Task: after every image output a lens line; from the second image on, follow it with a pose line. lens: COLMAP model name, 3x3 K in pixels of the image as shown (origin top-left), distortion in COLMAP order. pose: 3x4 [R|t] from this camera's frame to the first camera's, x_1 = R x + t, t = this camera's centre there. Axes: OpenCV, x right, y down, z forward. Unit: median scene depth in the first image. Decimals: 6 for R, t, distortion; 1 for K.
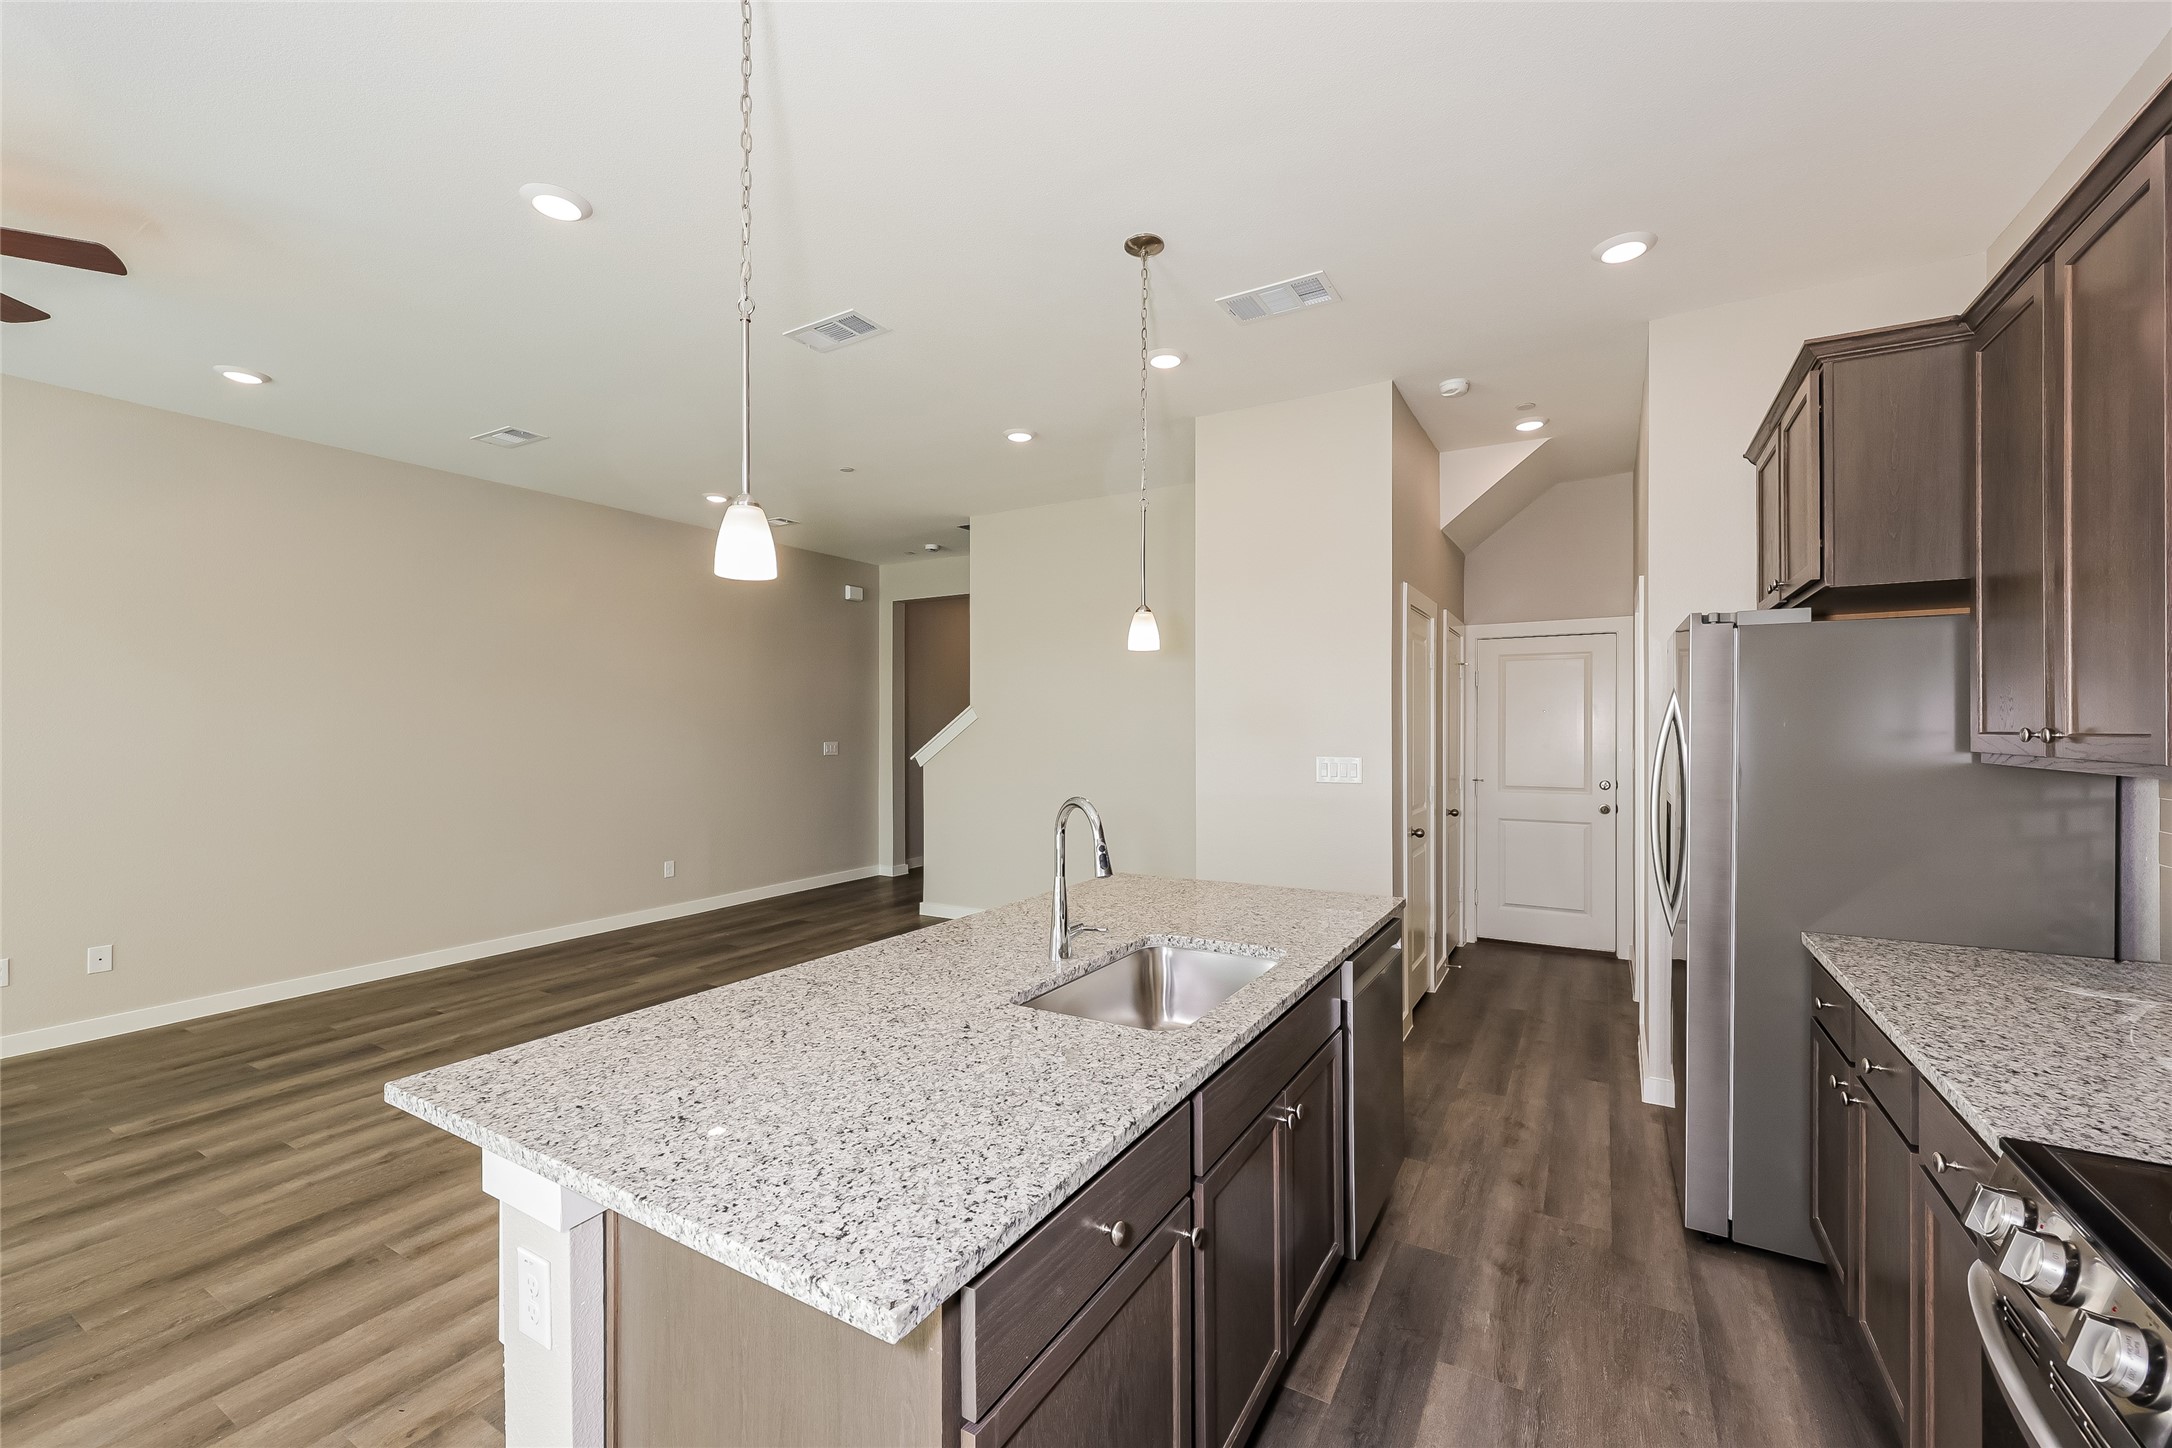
lens RADIAL K [[870.5, 0, 1086.0], [0, 870.5, 724.0], [0, 0, 1]] dist [-0.001211, 0.000009]
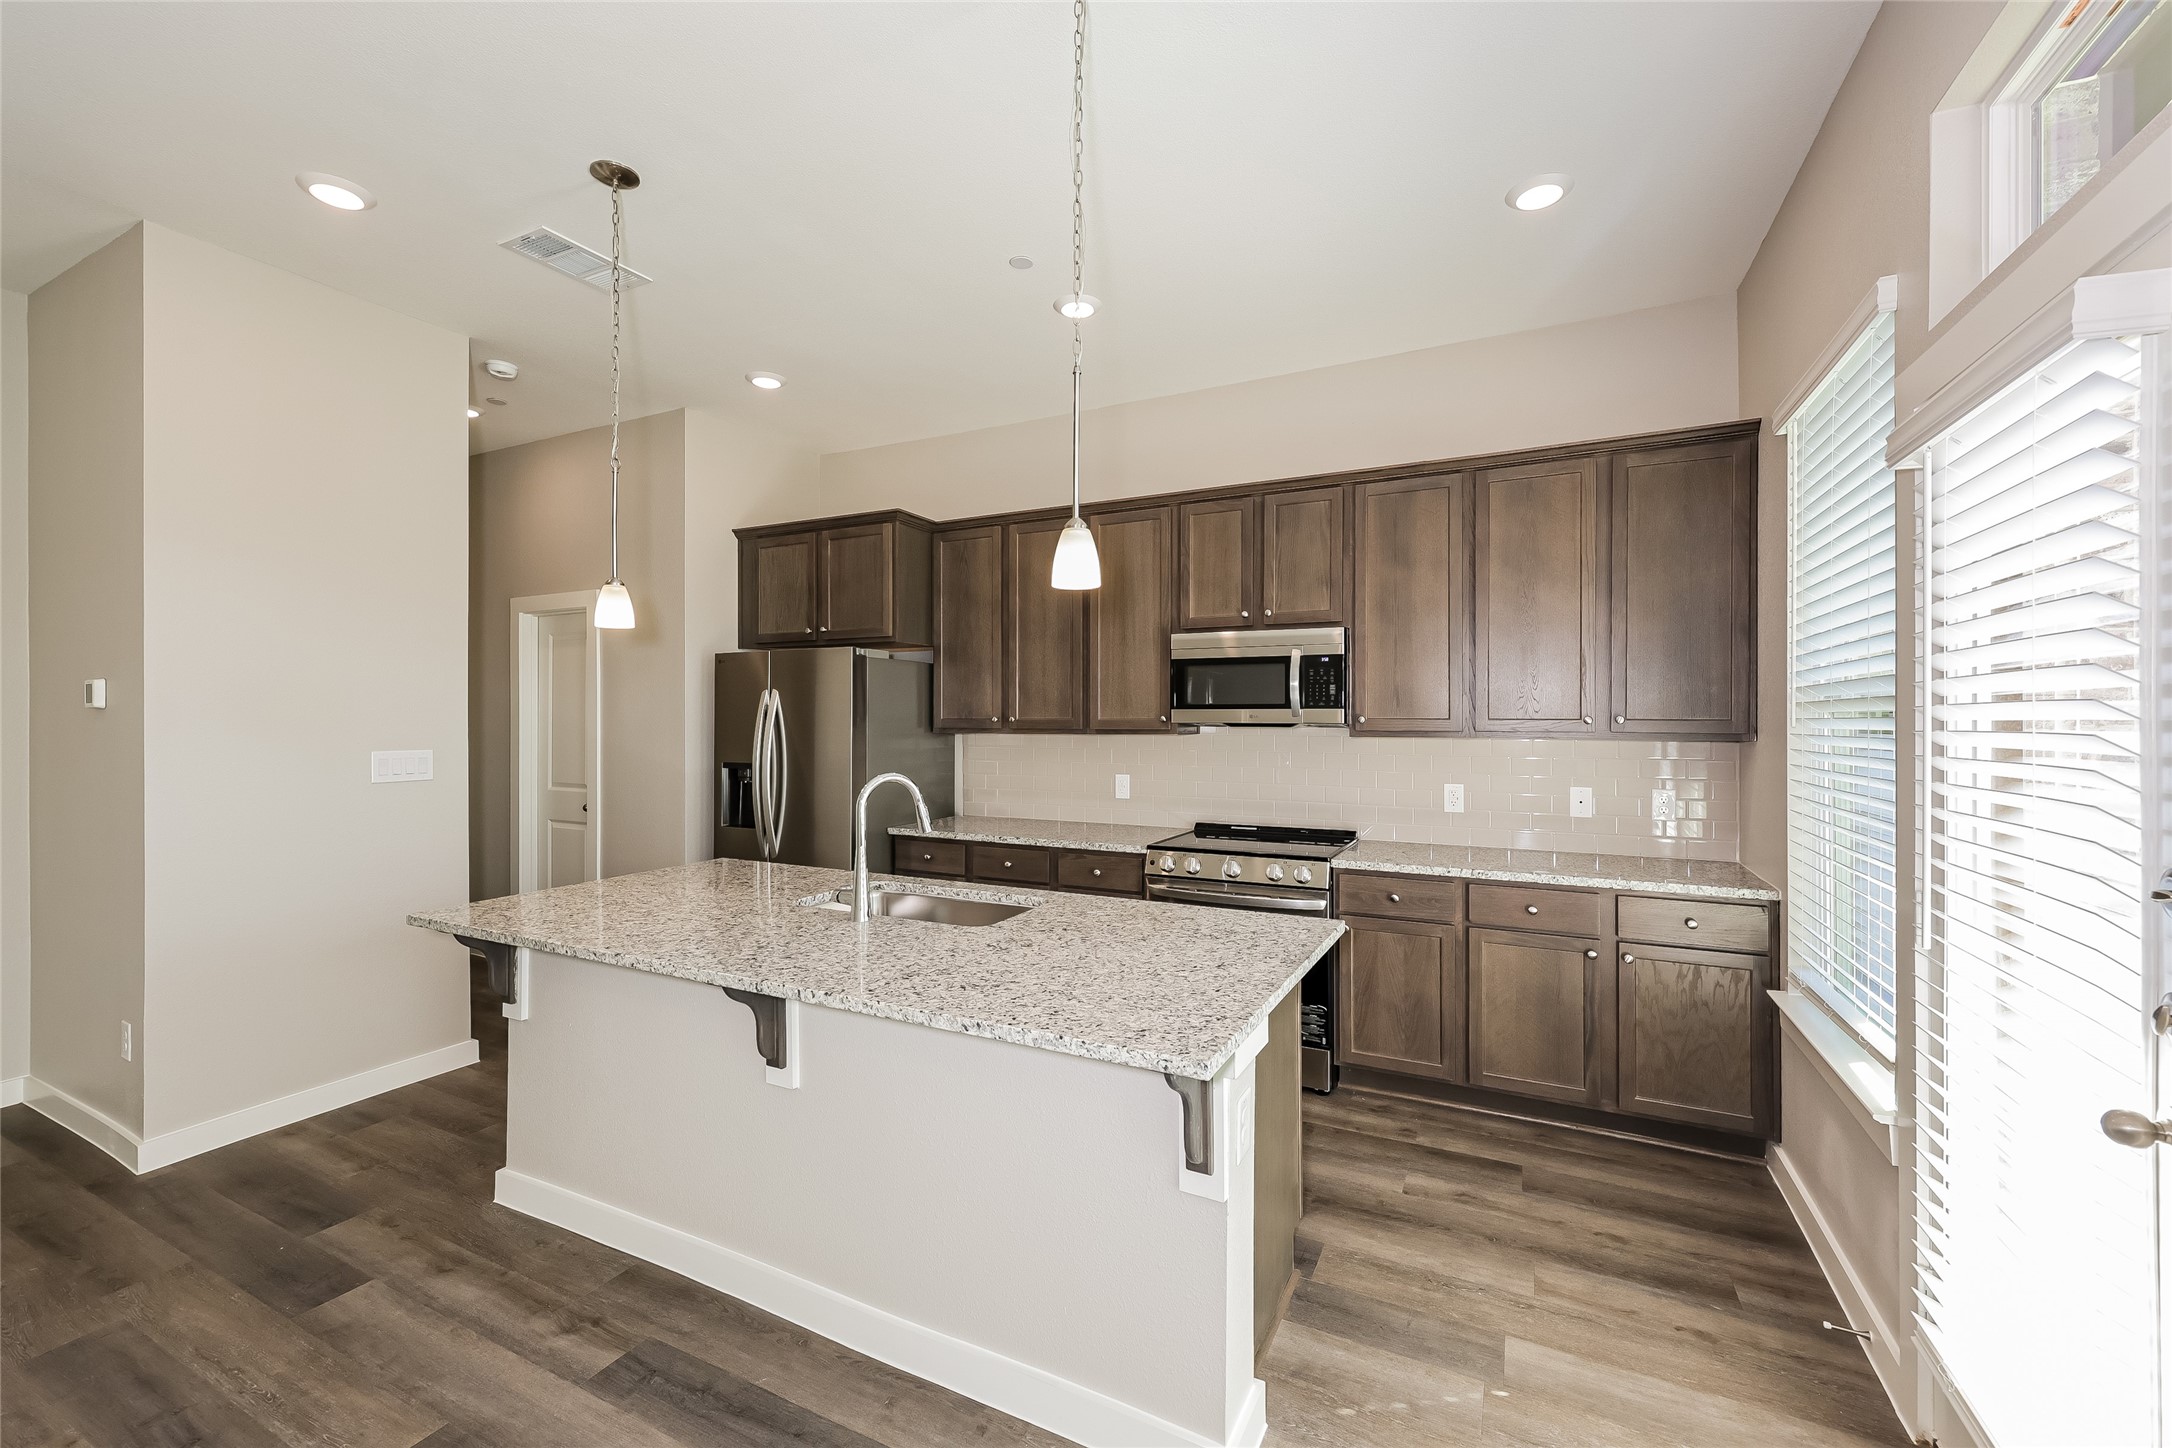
lens RADIAL K [[883.2, 0, 1082.5], [0, 883.2, 722.9], [0, 0, 1]] dist [0.002027, 0.000313]
pose [[-0.055791, -0.003347, 0.998437, -0.602837], [-0.003395, 0.999989, 0.003162, 0.006166], [-0.998437, -0.003214, -0.055801, 0.399888]]
